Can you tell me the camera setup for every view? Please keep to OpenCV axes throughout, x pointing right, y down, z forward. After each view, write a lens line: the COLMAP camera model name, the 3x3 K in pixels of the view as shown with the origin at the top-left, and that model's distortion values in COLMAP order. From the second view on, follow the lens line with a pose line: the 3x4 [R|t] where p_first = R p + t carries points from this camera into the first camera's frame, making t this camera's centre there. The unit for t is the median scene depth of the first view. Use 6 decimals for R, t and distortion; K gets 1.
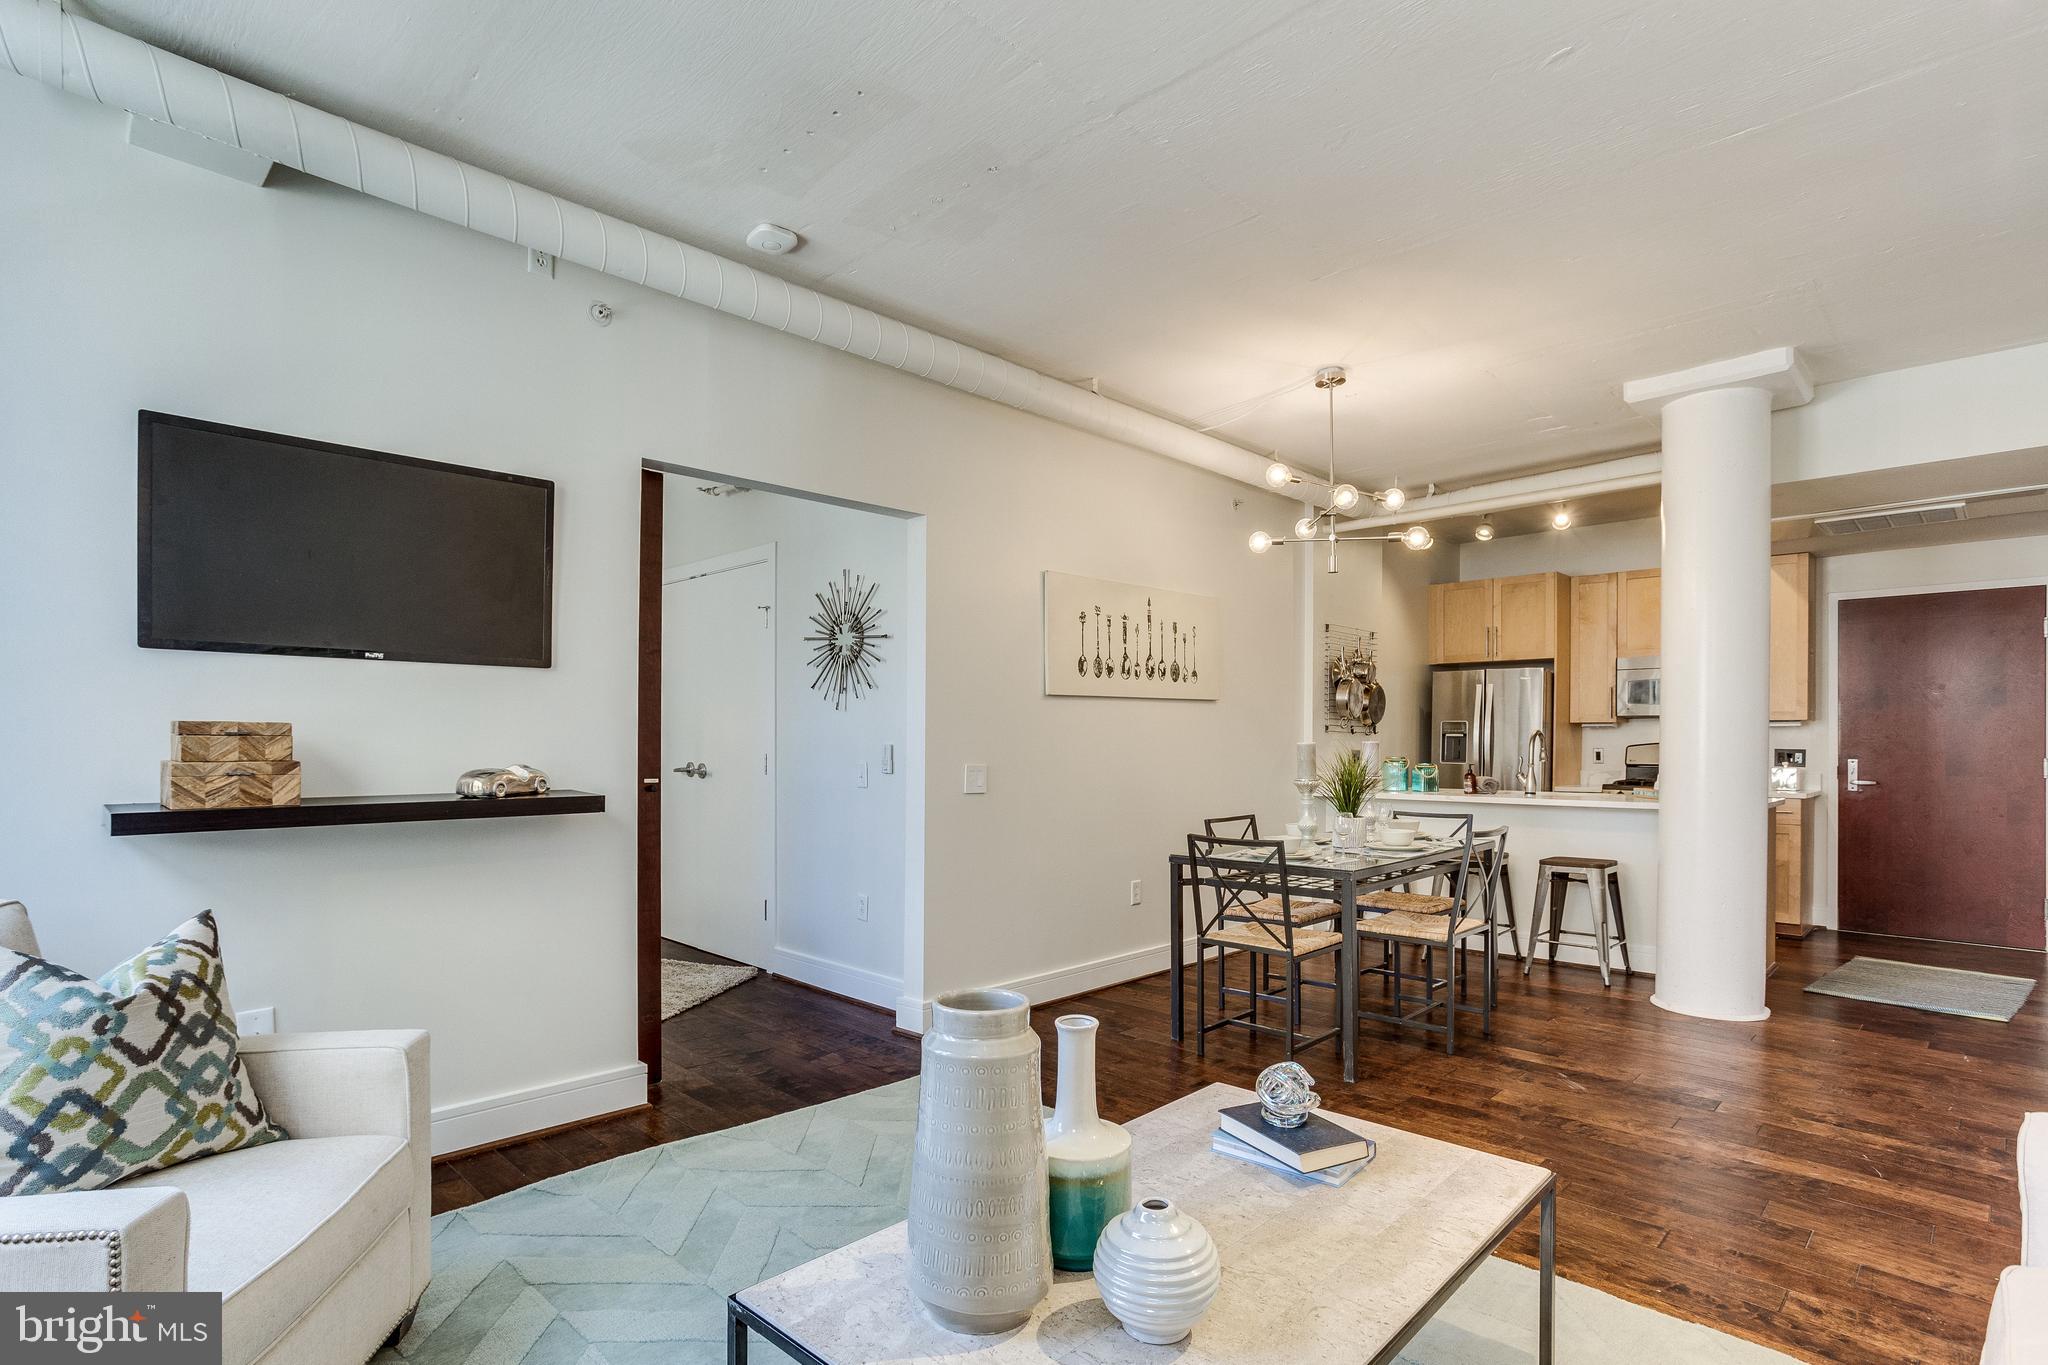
lens RADIAL K [[1015.8, 0, 1010.3], [0, 1015.8, 741.7], [0, 0, 1]] dist [-0.038489, 0.021504]
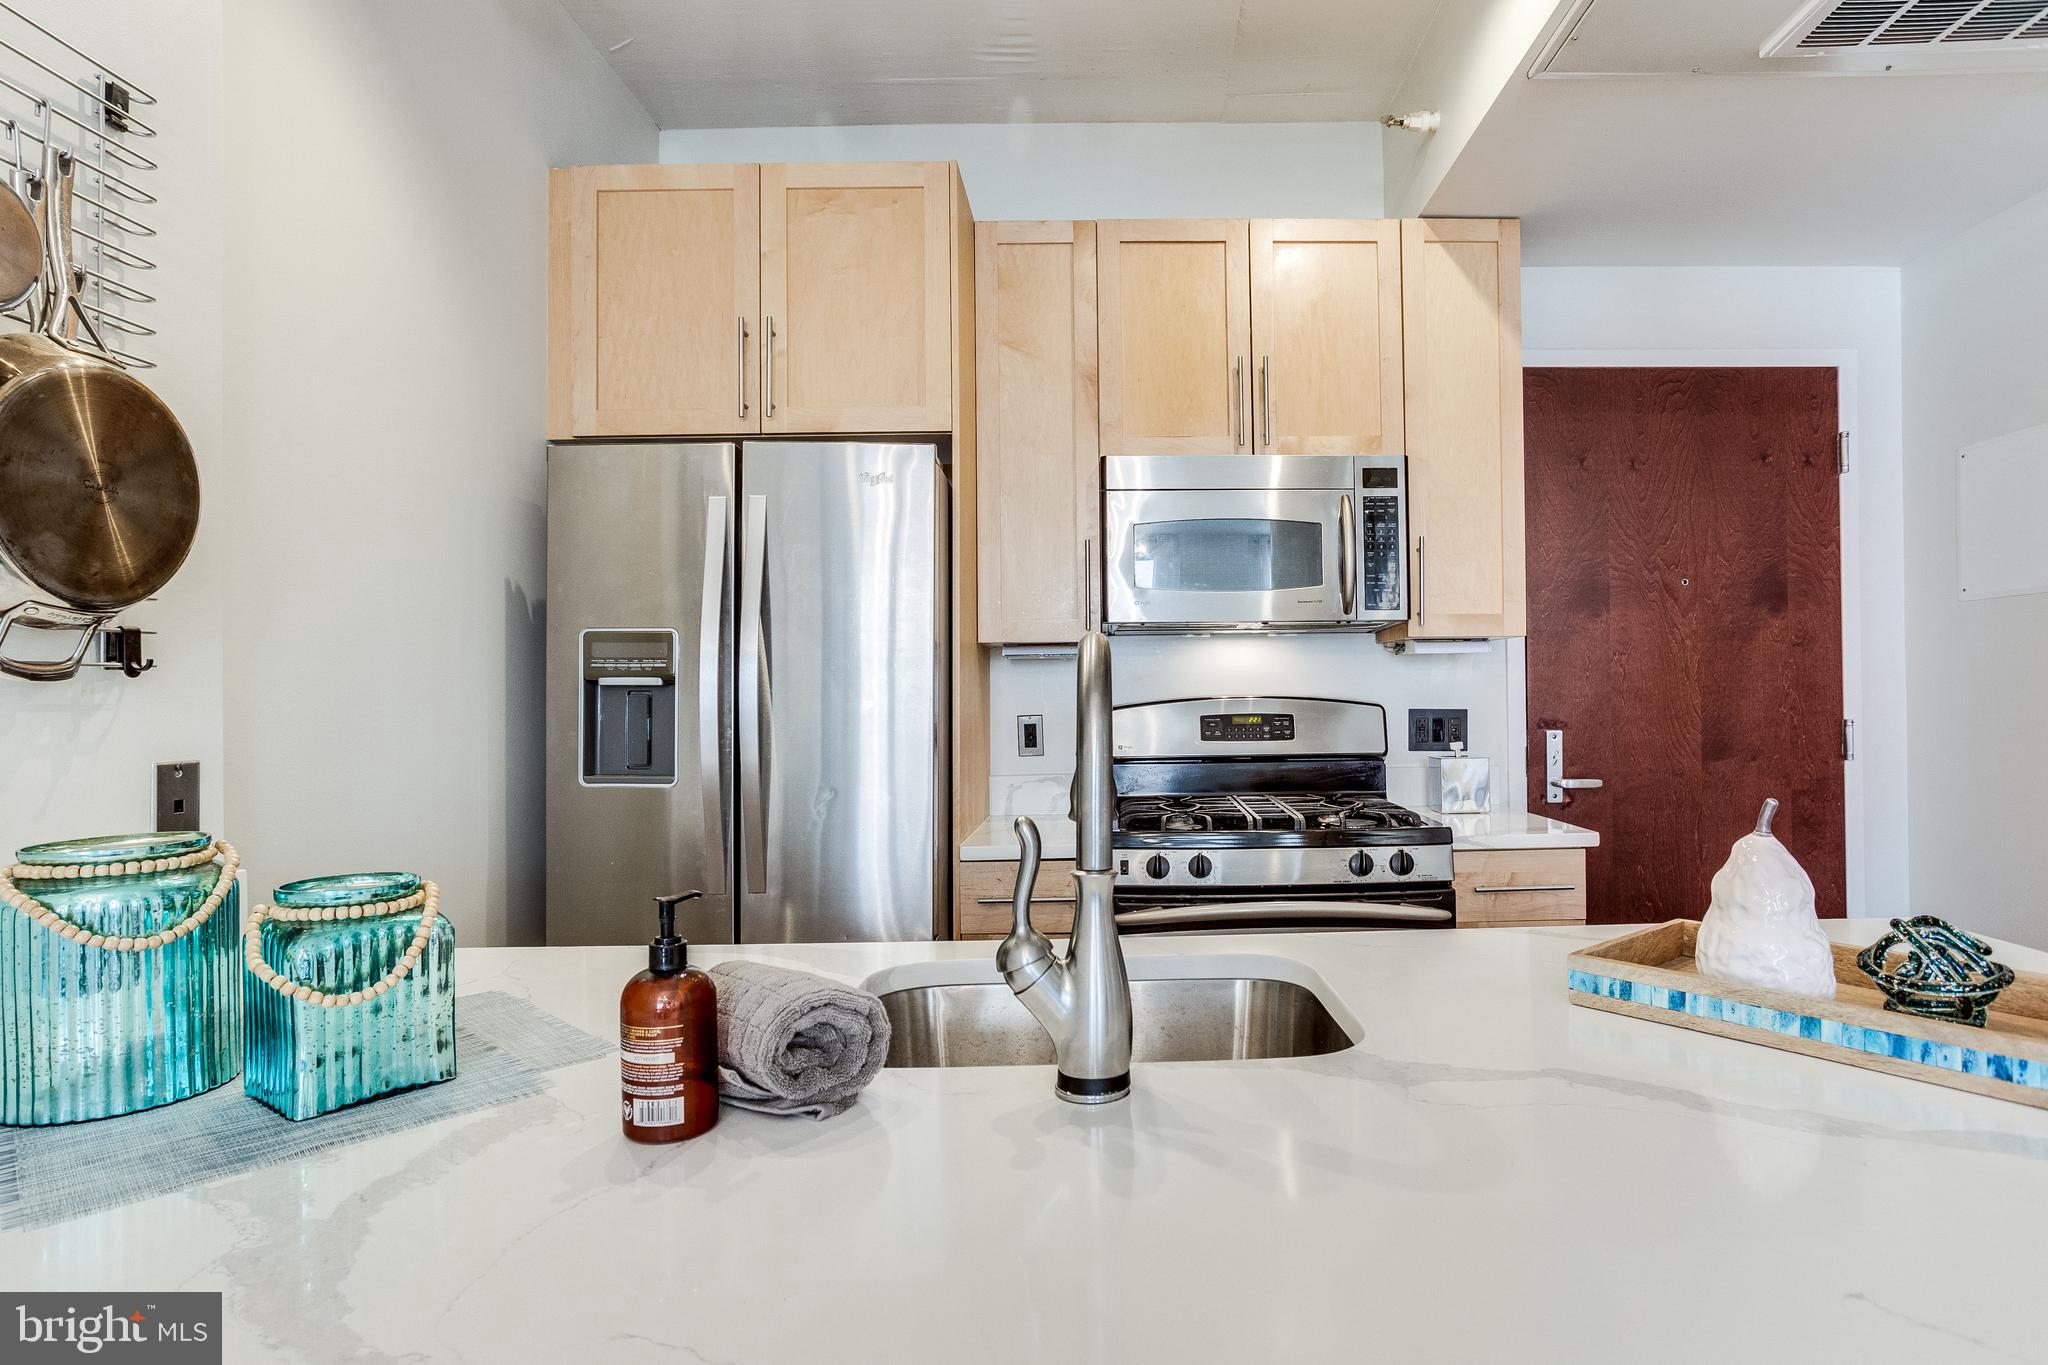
lens RADIAL K [[1073.9, 0, 1110.4], [0, 1073.9, 682.9], [0, 0, 1]] dist [-0.023766, 0.000559]
pose [[0.715764, -0.005172, 0.698323, 0.507583], [0.013892, 0.999880, -0.006834, -0.003731], [-0.698204, 0.014593, 0.715750, 1.077350]]
